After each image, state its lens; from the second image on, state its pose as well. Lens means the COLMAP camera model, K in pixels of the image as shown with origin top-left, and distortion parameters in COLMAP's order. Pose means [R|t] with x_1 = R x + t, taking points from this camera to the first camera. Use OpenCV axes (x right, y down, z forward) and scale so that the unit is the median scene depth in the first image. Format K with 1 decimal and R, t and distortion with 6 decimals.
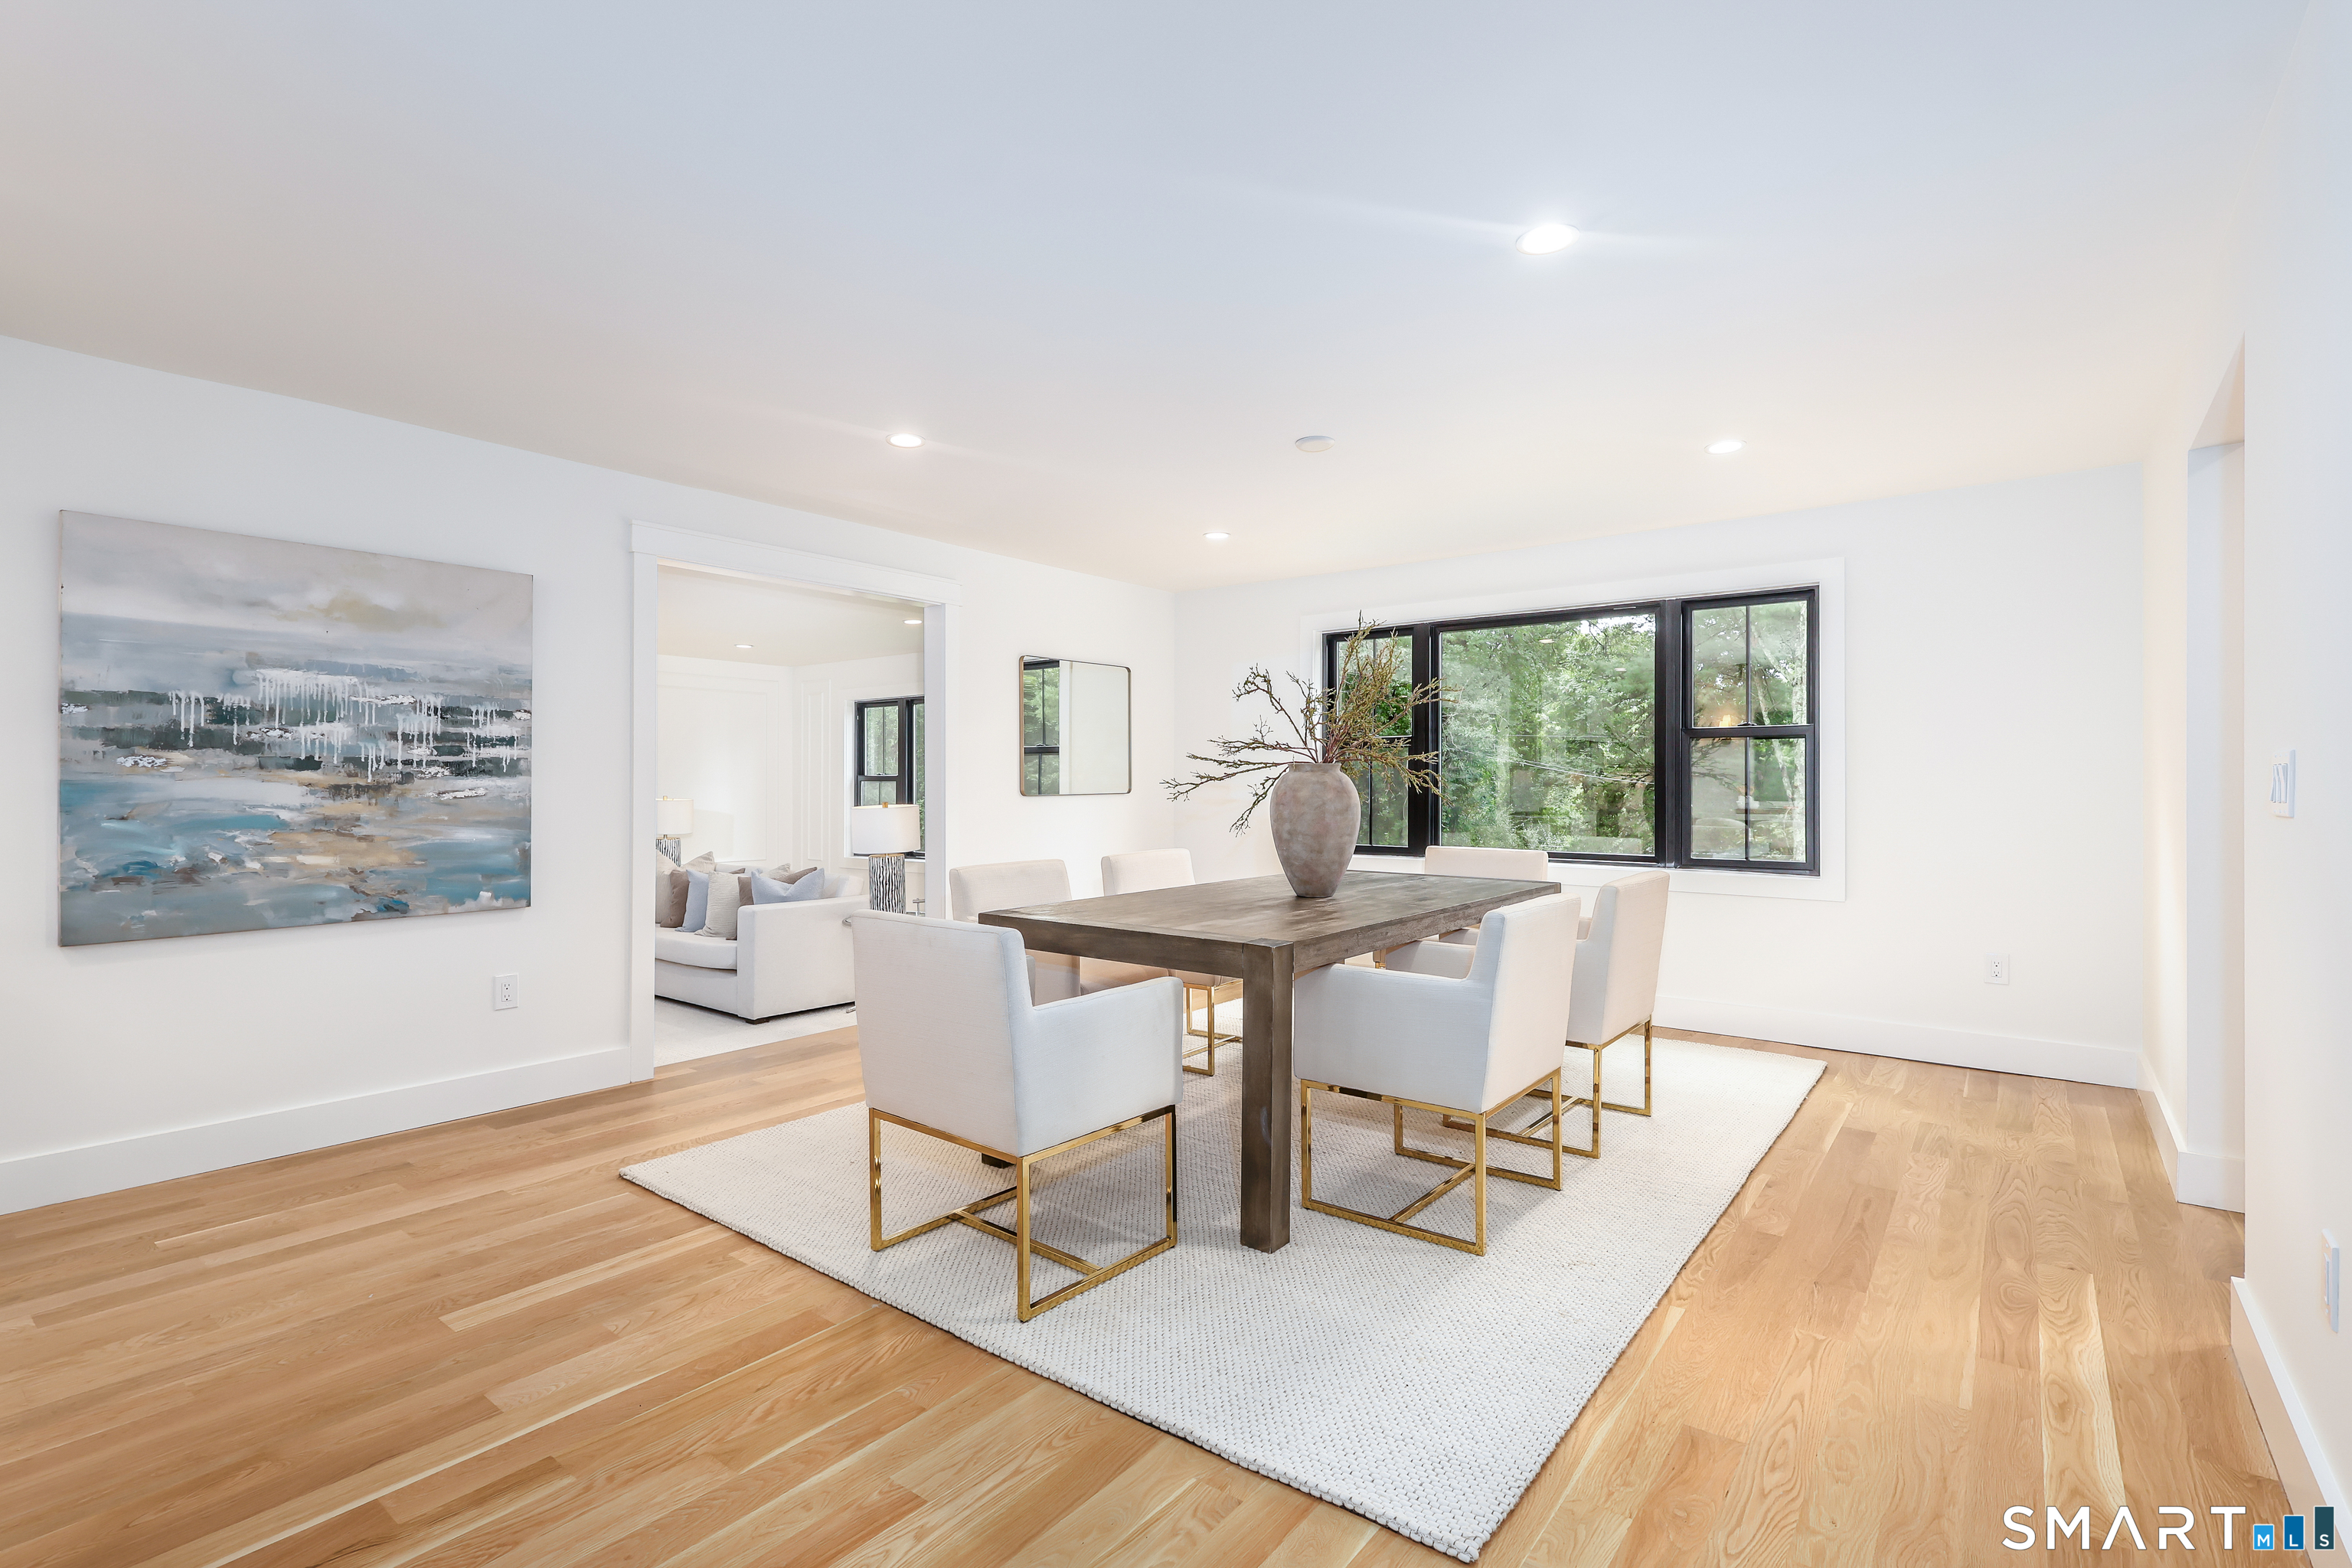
lens RADIAL K [[1102.5, 0, 1167.7], [0, 1102.5, 783.2], [0, 0, 1]] dist [-0.004988, 0.002267]
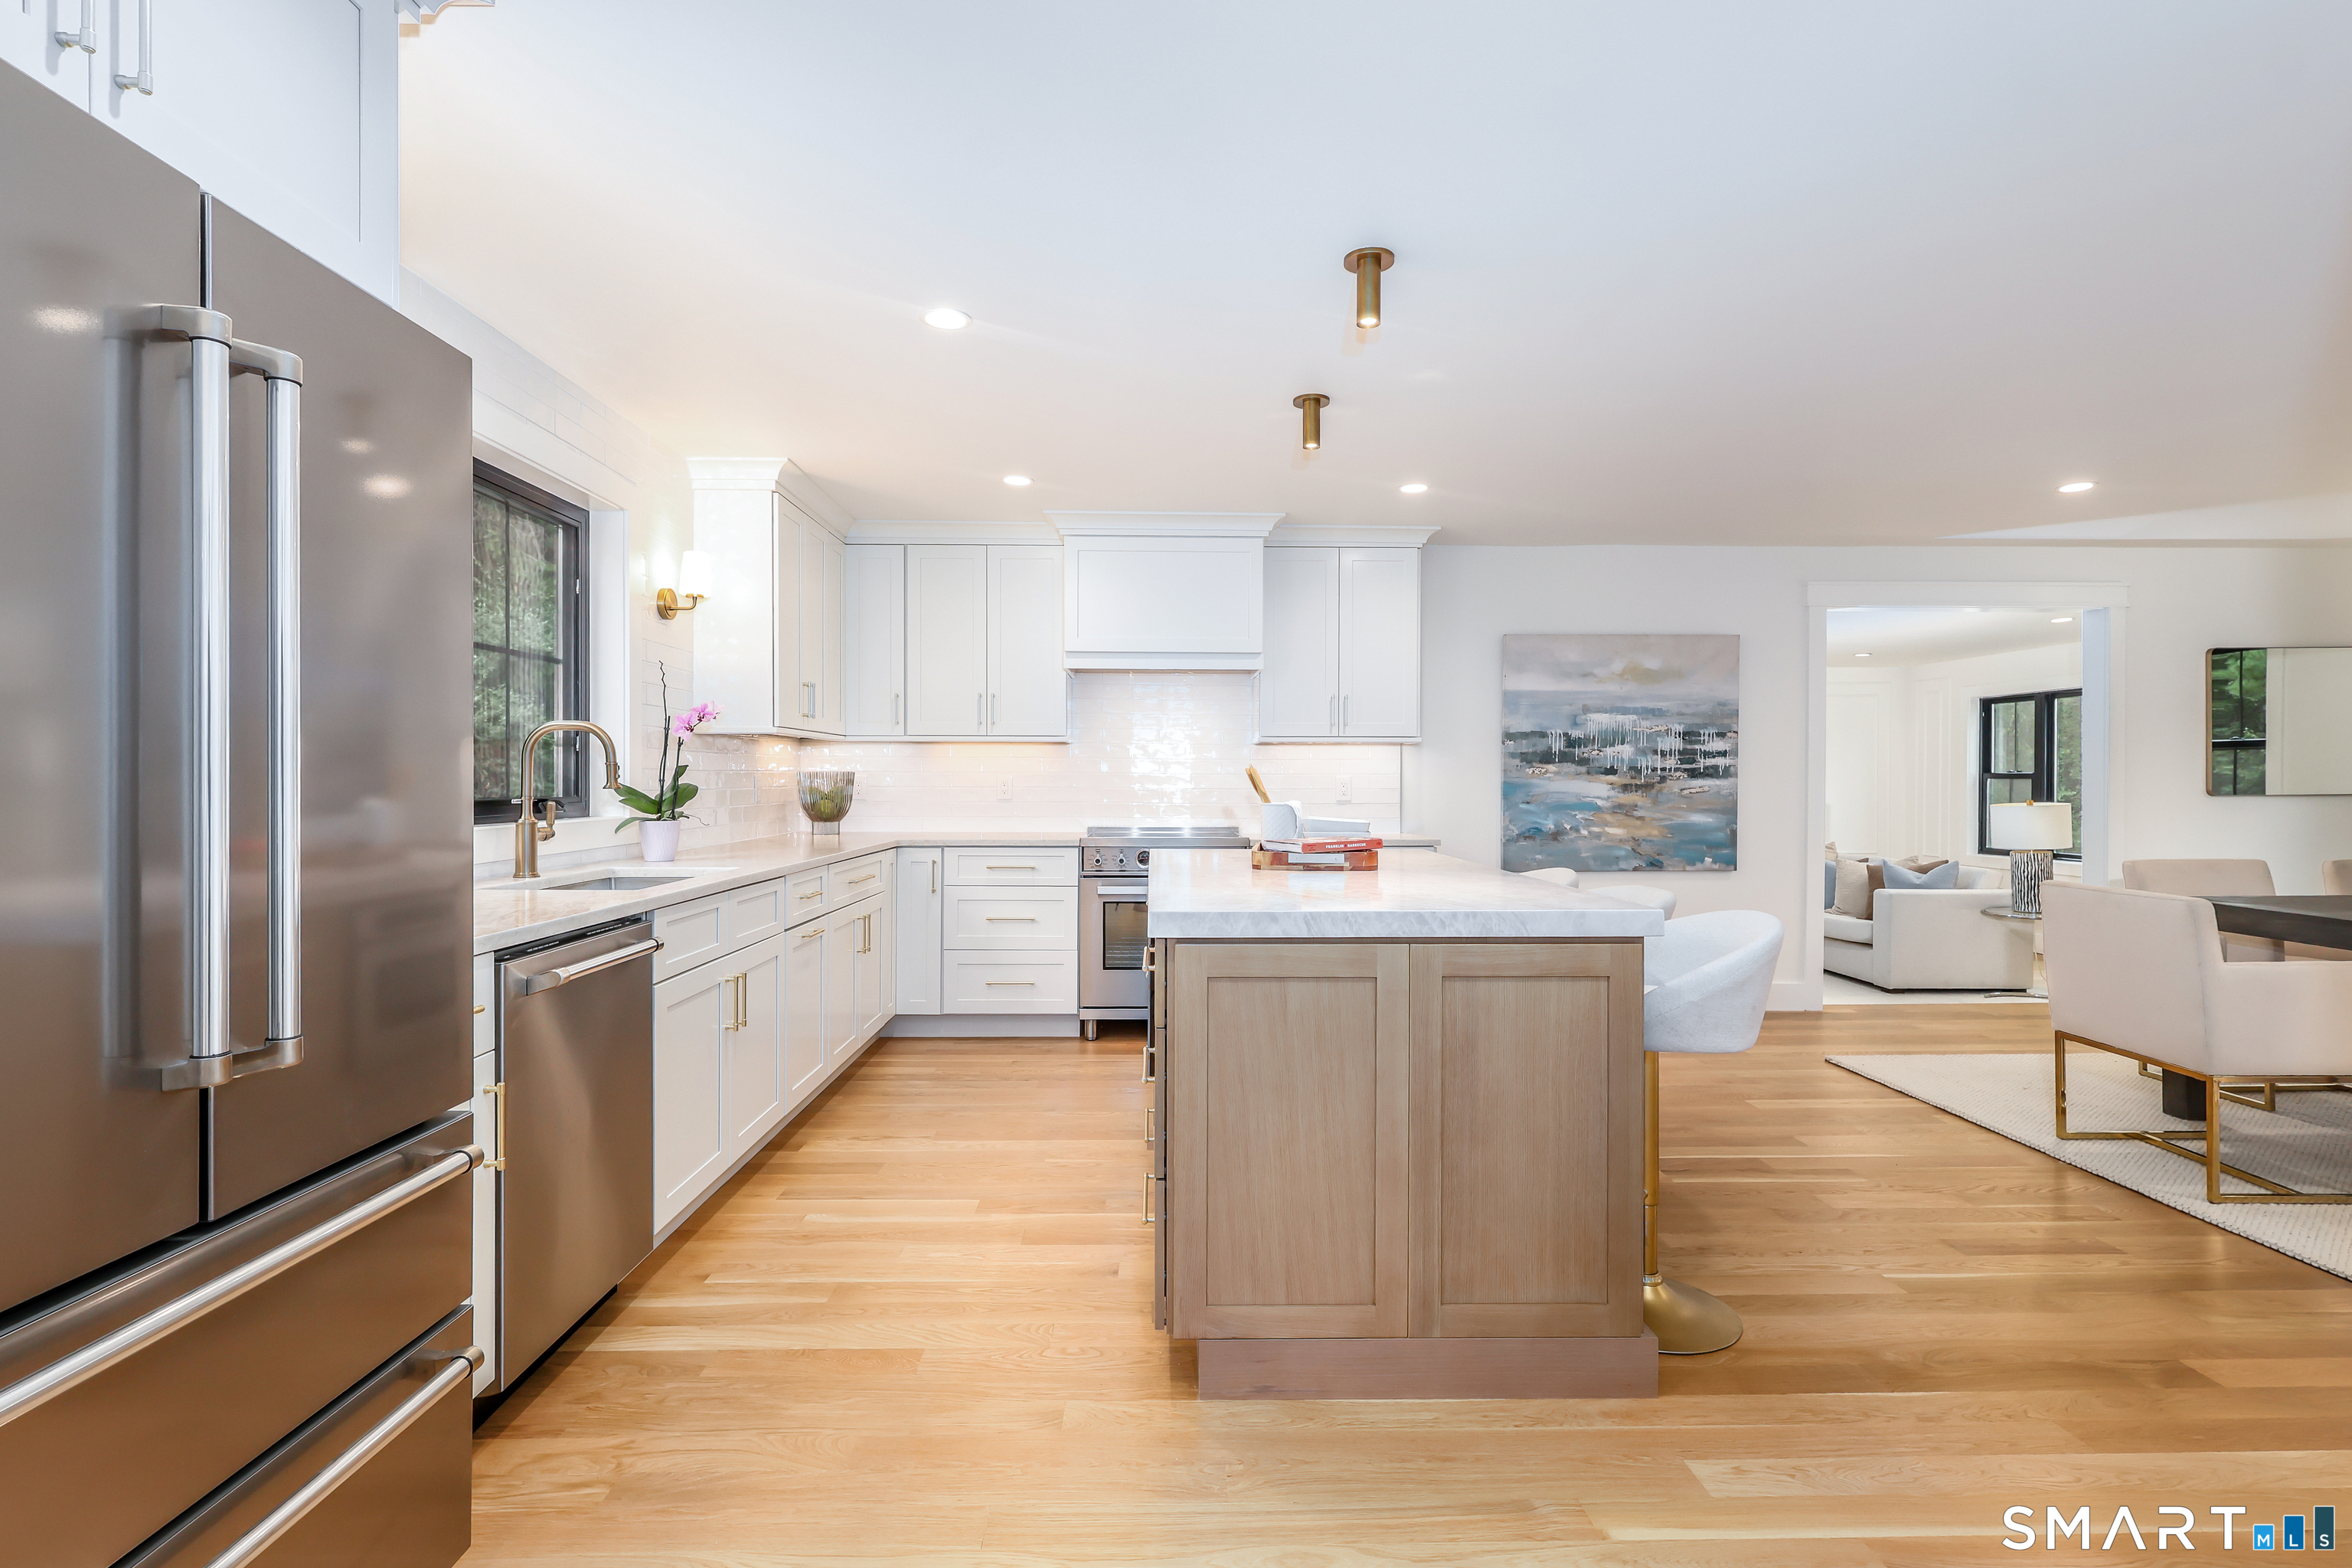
lens RADIAL K [[1102.5, 0, 1173.7], [0, 1102.5, 784.5], [0, 0, 1]] dist [-0.004988, 0.002267]
pose [[0.634111, 0.006166, -0.773218, 0.061812], [-0.000381, 0.999971, 0.007662, -0.009779], [0.773242, -0.004564, 0.634094, -0.517508]]
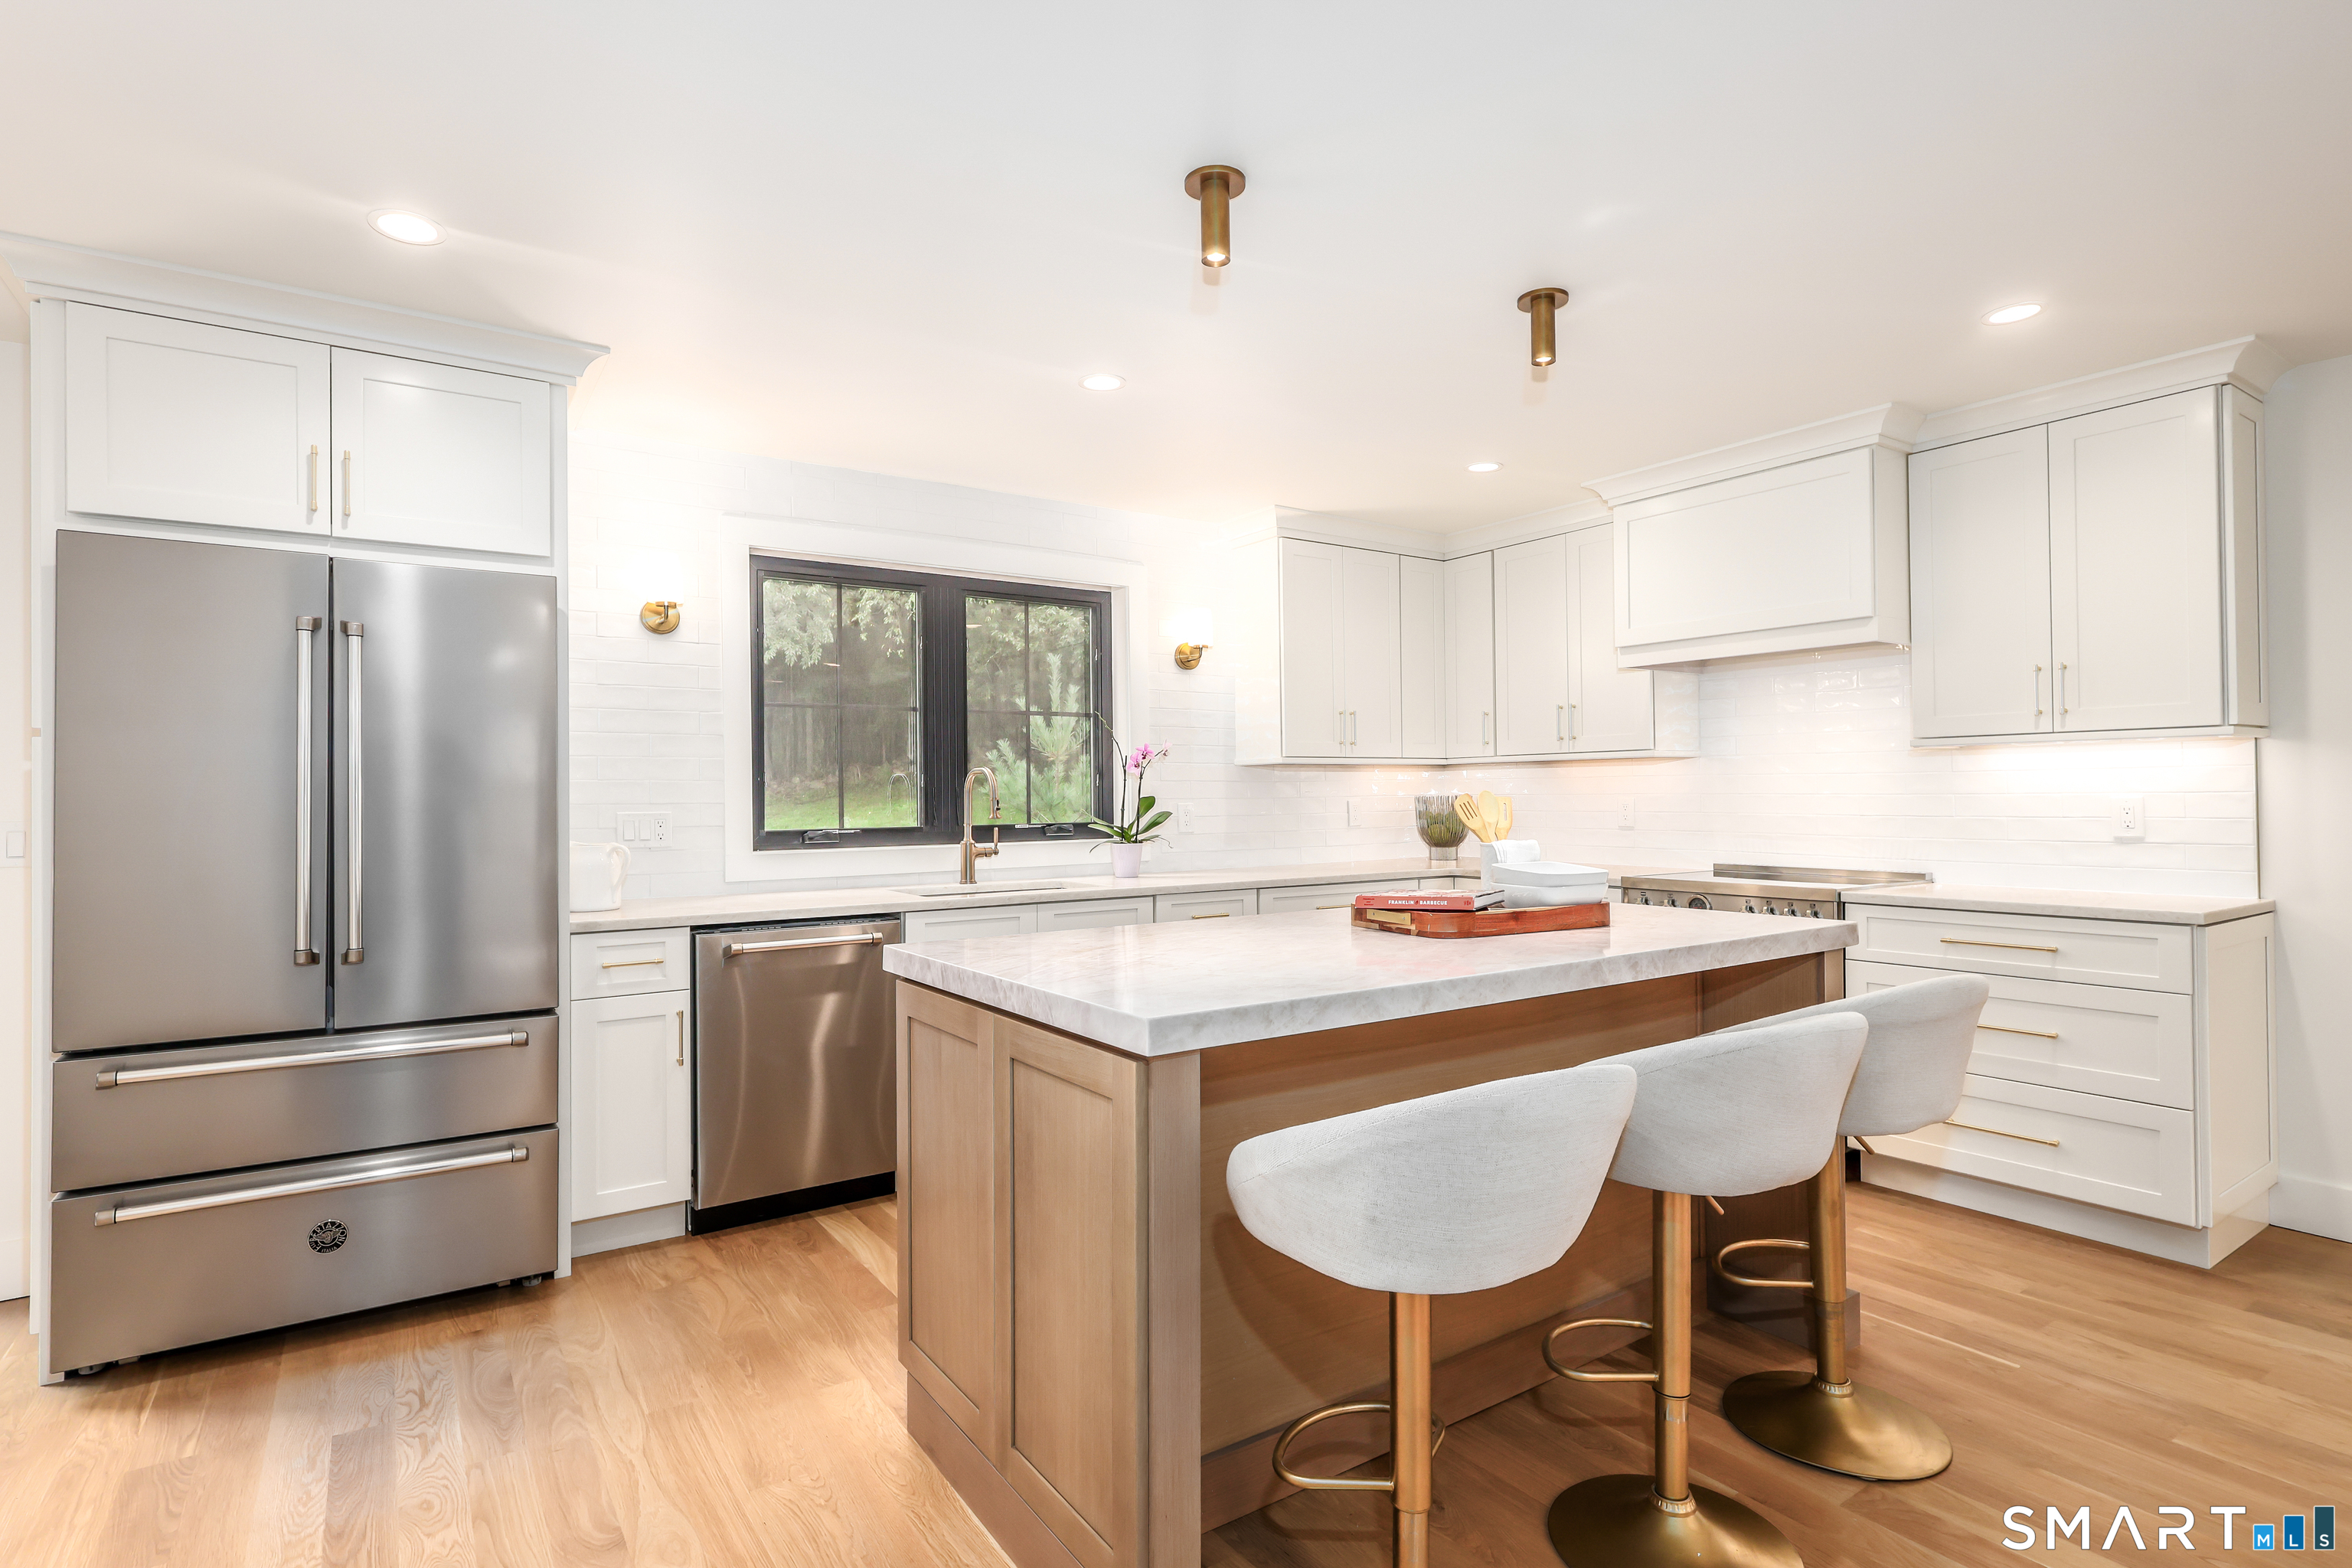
lens RADIAL K [[1174.9, 0, 1194.0], [0, 1174.9, 785.4], [0, 0, 1]] dist [0.002924, -0.001059]
pose [[-0.294921, -0.003558, -0.955515, 0.189039], [0.013393, 0.999879, -0.007857, -0.021651], [0.955428, -0.015115, -0.294838, 0.212429]]
